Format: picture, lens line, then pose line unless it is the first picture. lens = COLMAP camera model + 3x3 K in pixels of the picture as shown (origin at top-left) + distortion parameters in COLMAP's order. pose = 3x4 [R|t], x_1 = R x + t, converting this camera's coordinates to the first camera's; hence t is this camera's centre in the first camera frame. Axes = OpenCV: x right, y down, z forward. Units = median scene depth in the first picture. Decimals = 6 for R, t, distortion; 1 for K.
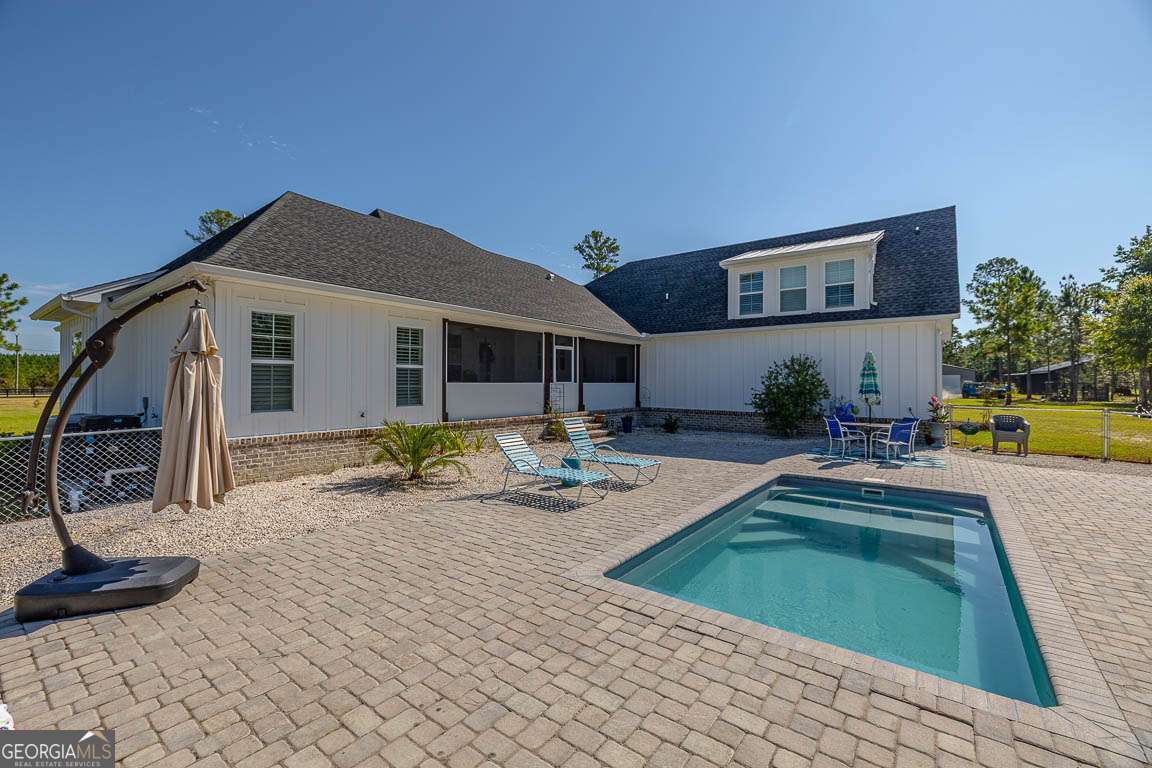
lens RADIAL K [[483.5, 0, 584.9], [0, 483.5, 378.9], [0, 0, 1]] dist [-0.001937, -0.000724]
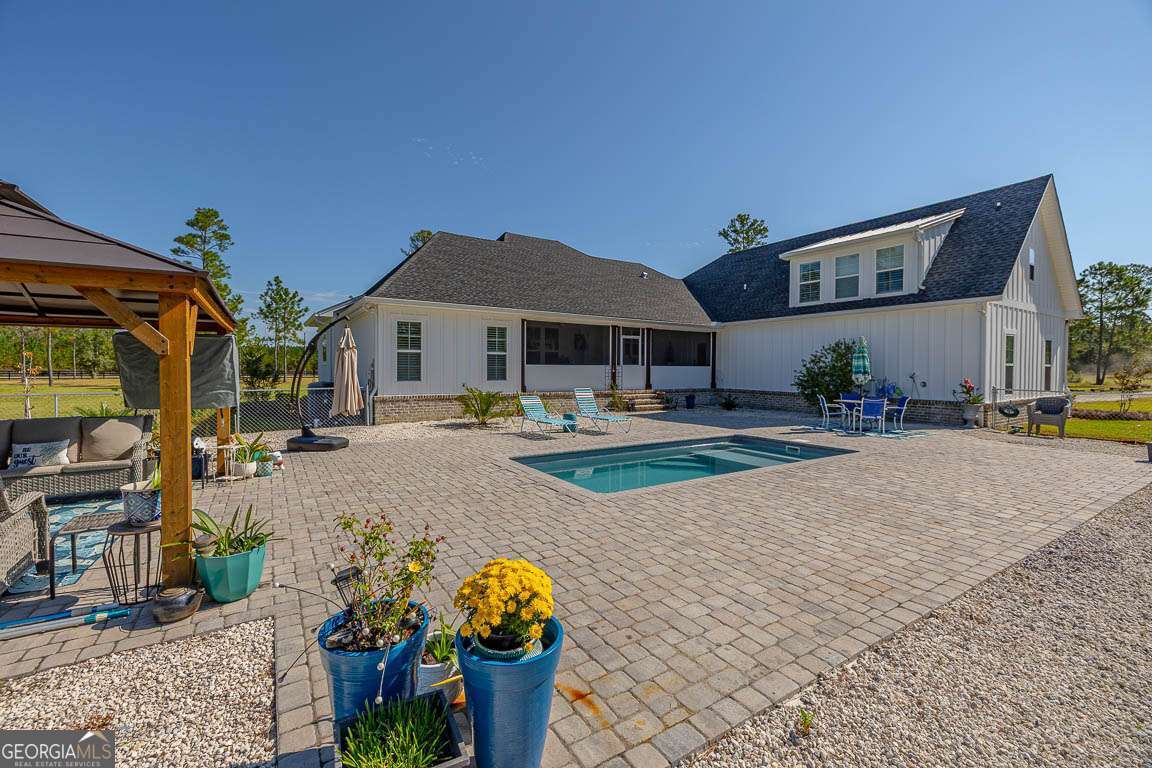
lens RADIAL K [[483.5, 0, 584.3], [0, 483.5, 376.2], [0, 0, 1]] dist [-0.001937, -0.000724]
pose [[0.941090, 0.007381, -0.338075, 0.265074], [0.000150, 0.999753, 0.022246, 0.007519], [0.338155, -0.020986, 0.940856, -0.198539]]
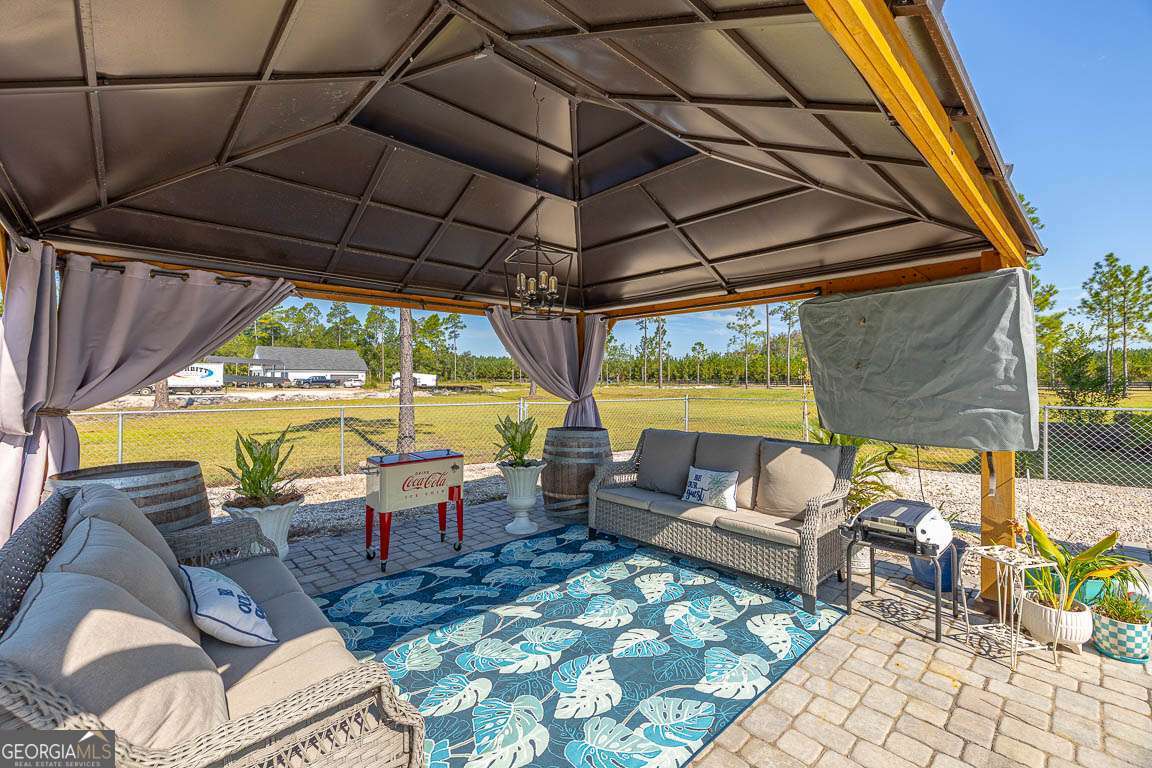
lens RADIAL K [[483.5, 0, 566.2], [0, 483.5, 374.1], [0, 0, 1]] dist [-0.001937, -0.000724]
pose [[-0.182835, -0.010247, -0.983090, 0.034635], [0.007401, 0.999903, -0.011799, 0.017314], [0.983116, -0.009433, -0.182742, -0.035186]]
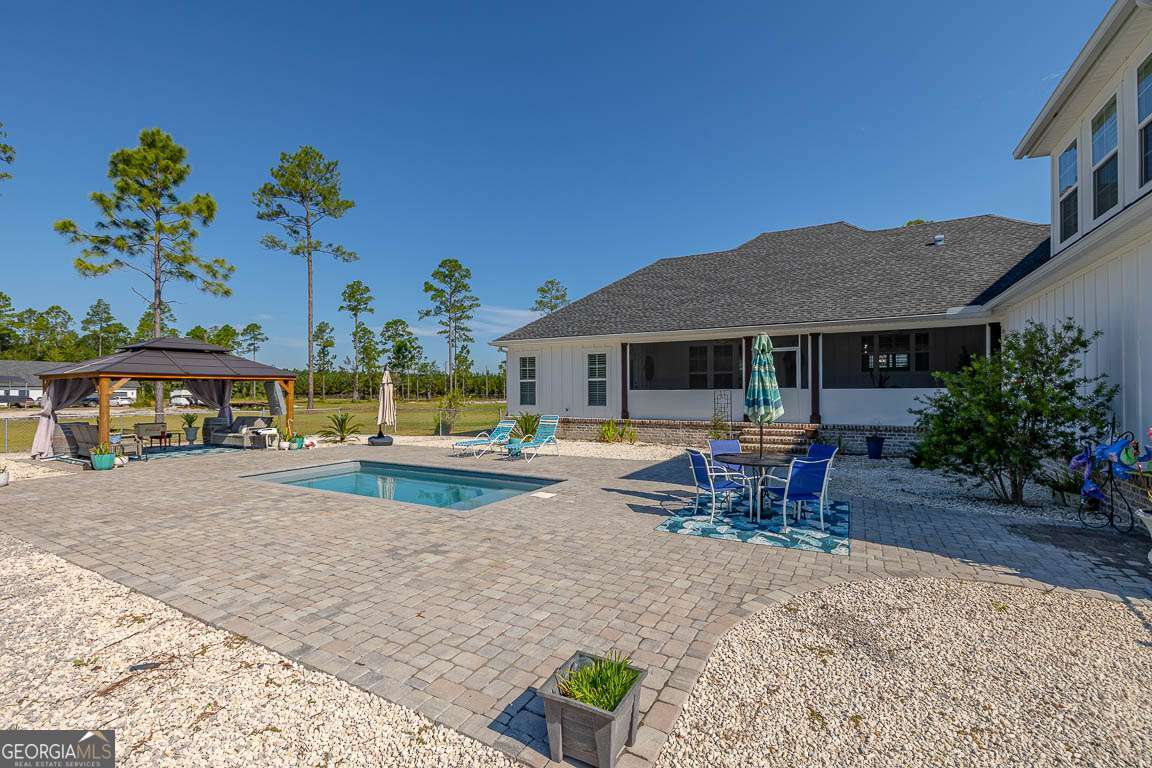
lens RADIAL K [[483.5, 0, 549.5], [0, 483.5, 391.4], [0, 0, 1]] dist [-0.001937, -0.000724]
pose [[0.129005, -0.005295, -0.991630, 0.778461], [0.013546, 0.999902, -0.003577, 0.010049], [0.991551, -0.012971, 0.129064, 0.461122]]
